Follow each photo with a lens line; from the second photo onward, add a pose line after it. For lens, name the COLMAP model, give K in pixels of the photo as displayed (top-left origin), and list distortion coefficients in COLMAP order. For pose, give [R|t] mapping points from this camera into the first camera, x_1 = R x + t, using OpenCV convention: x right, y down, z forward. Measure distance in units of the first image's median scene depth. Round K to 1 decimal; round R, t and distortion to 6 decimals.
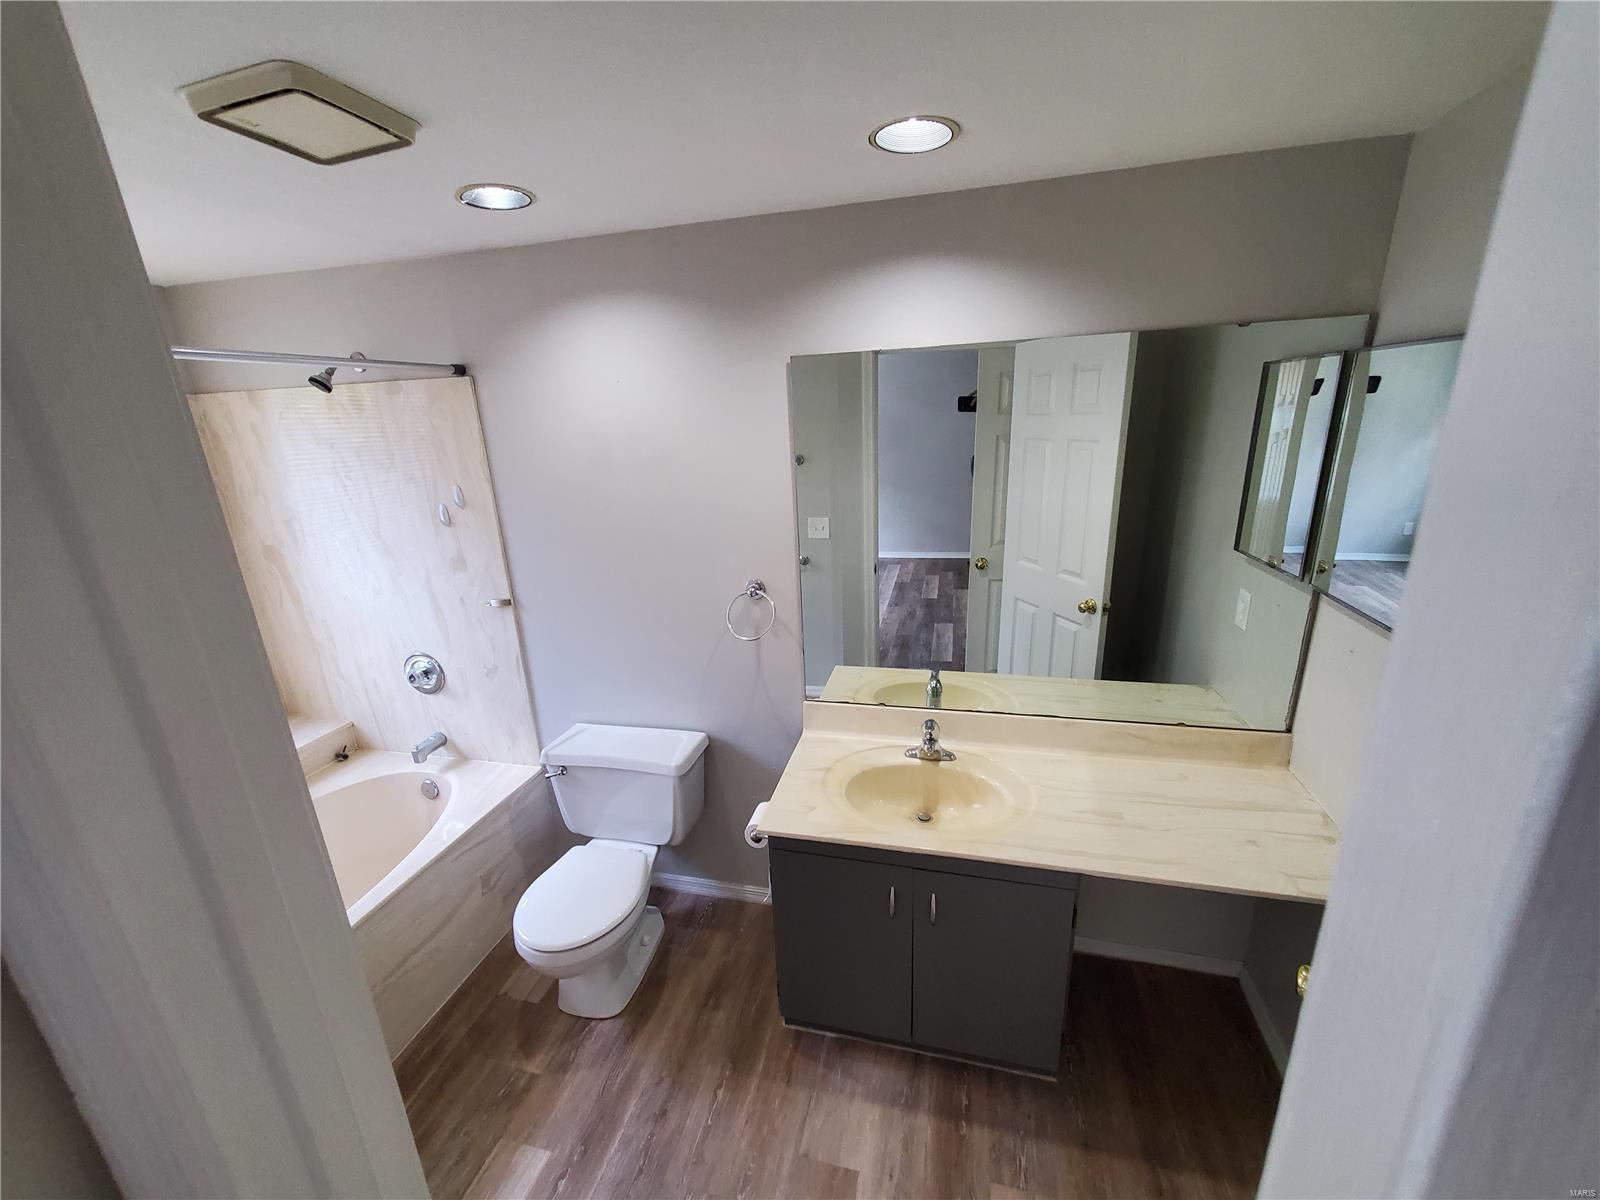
lens RADIAL K [[636.9, 0, 792.8], [0, 636.9, 609.4], [0, 0, 1]] dist [0.011042, -0.001152]
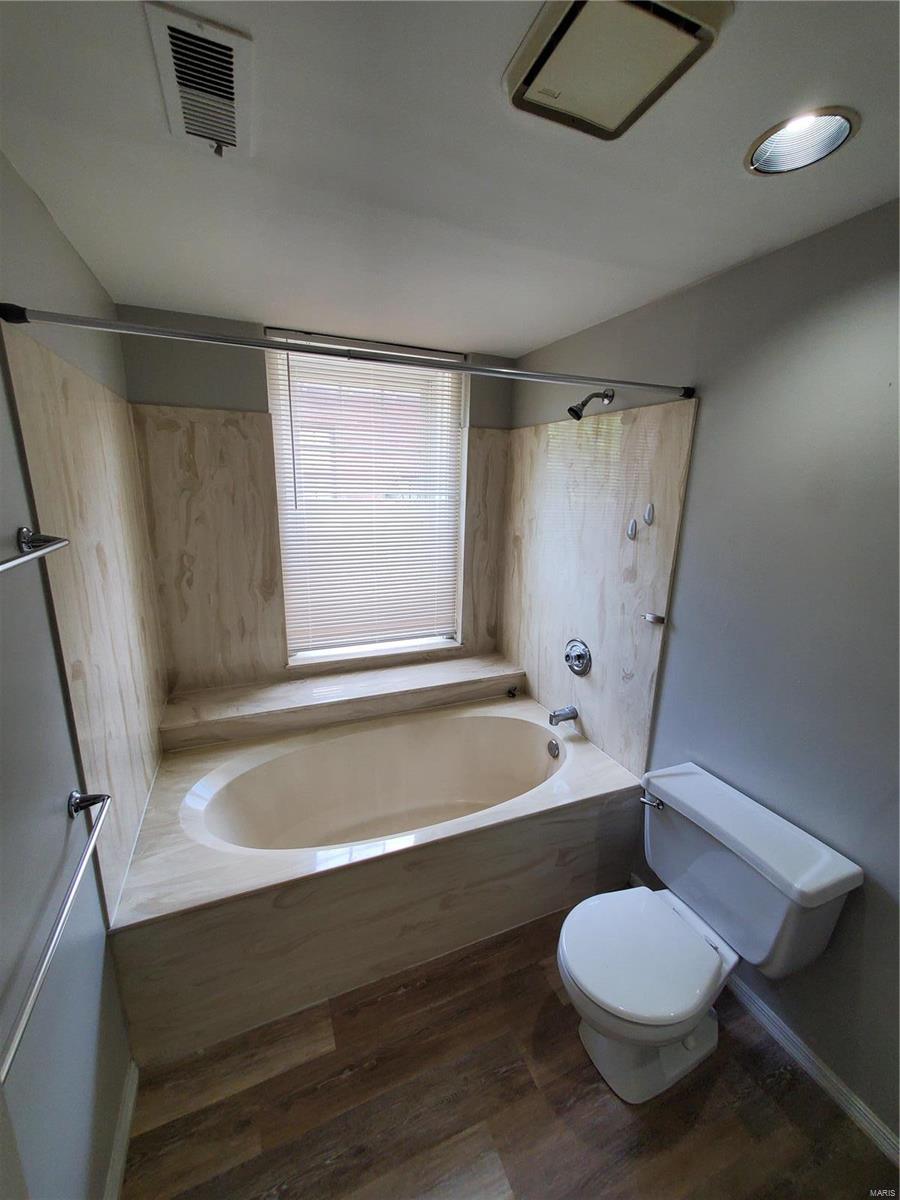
lens RADIAL K [[477.7, 0, 446.5], [0, 477.7, 602.2], [0, 0, 1]] dist [0.011042, -0.001152]
pose [[0.611518, 0.250627, -0.750487, -0.083967], [-0.276623, 0.956372, 0.093983, -0.015080], [0.741300, 0.150130, 0.654168, 0.226597]]
